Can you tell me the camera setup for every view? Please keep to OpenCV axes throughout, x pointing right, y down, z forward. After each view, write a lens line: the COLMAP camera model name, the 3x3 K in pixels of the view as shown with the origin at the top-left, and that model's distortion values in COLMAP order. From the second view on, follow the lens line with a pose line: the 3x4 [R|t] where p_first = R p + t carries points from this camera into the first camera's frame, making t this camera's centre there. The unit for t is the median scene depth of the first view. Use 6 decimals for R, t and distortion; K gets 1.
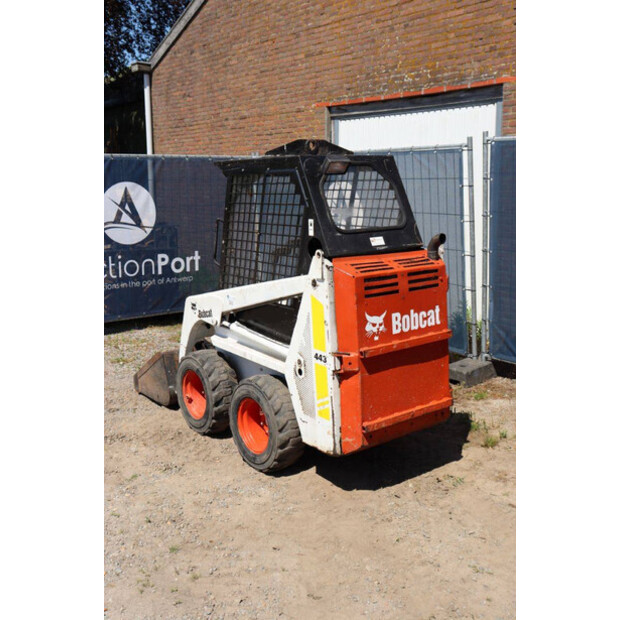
lens RADIAL K [[681.8, 0, 307.7], [0, 681.8, 309.9], [0, 0, 1]] dist [-0.015048, 0.000000]
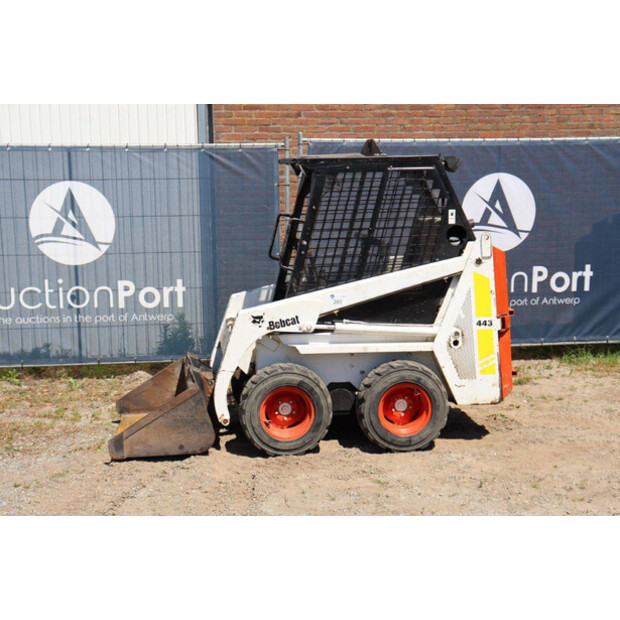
lens RADIAL K [[1029.2, 0, 320.0], [0, 1029.2, 299.3], [0, 0, 1]] dist [0.172892, 0.000000]
pose [[0.487741, -0.101700, 0.867044, -1.598934], [0.171555, 0.984991, 0.019029, -0.052328], [-0.855966, 0.139465, 0.497868, 0.319838]]
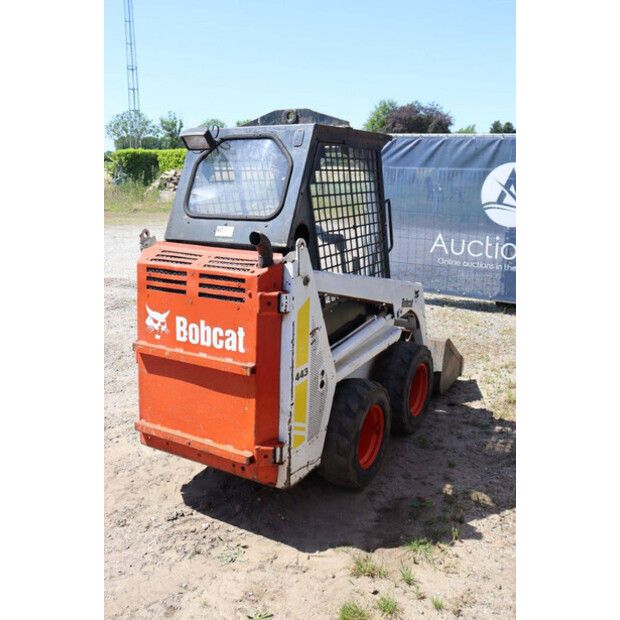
lens RADIAL K [[586.9, 0, 309.4], [0, 586.9, 309.9], [0, 0, 1]] dist [-0.089885, 0.000000]
pose [[0.381825, 0.239426, -0.892684, 0.789982], [-0.184807, 0.966136, 0.180079, -0.154493], [0.905569, 0.096215, 0.413143, 0.809712]]
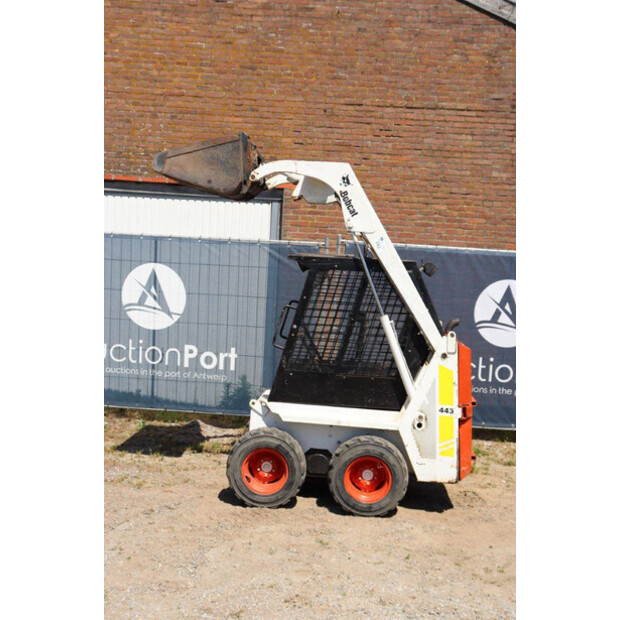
lens RADIAL K [[813.4, 0, 307.5], [0, 813.4, 313.7], [0, 0, 1]] dist [0.061921, 0.000000]
pose [[0.642350, -0.005055, 0.766395, -1.326466], [0.084570, 0.994339, -0.064324, -0.038339], [-0.761731, 0.106132, 0.639141, 0.144169]]
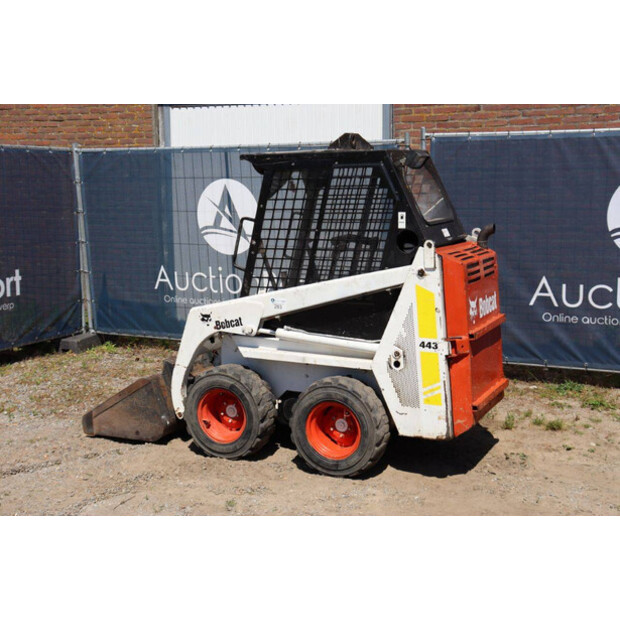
lens RADIAL K [[913.8, 0, 314.8], [0, 913.8, 304.1], [0, 0, 1]] dist [0.108637, 0.000000]
pose [[0.891208, -0.062078, 0.449326, -0.710830], [0.087799, 0.995465, -0.036613, 0.041542], [-0.445015, 0.072081, 0.892617, -0.152589]]
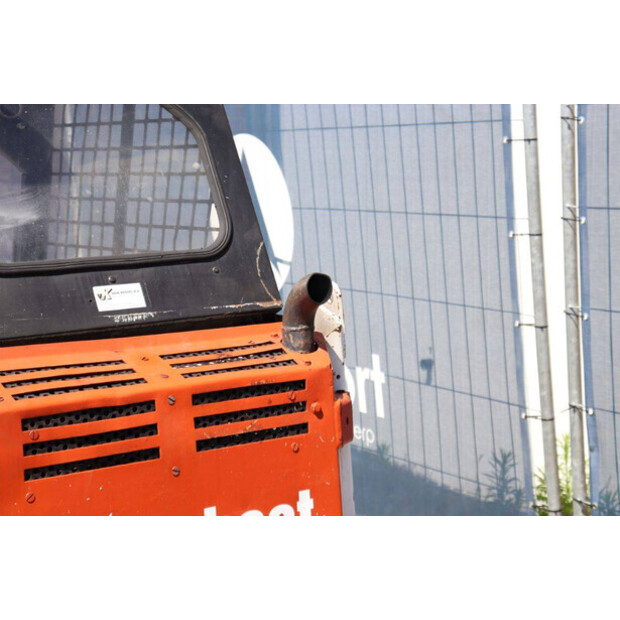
lens RADIAL K [[1464.4, 0, 320.3], [0, 1464.4, 310.3], [0, 0, 1]] dist [0.434144, 0.000000]
pose [[0.999405, -0.001821, -0.034437, 0.224677], [-0.000833, 0.997037, -0.076913, -0.038878], [0.034475, 0.076896, 0.996443, 0.284486]]
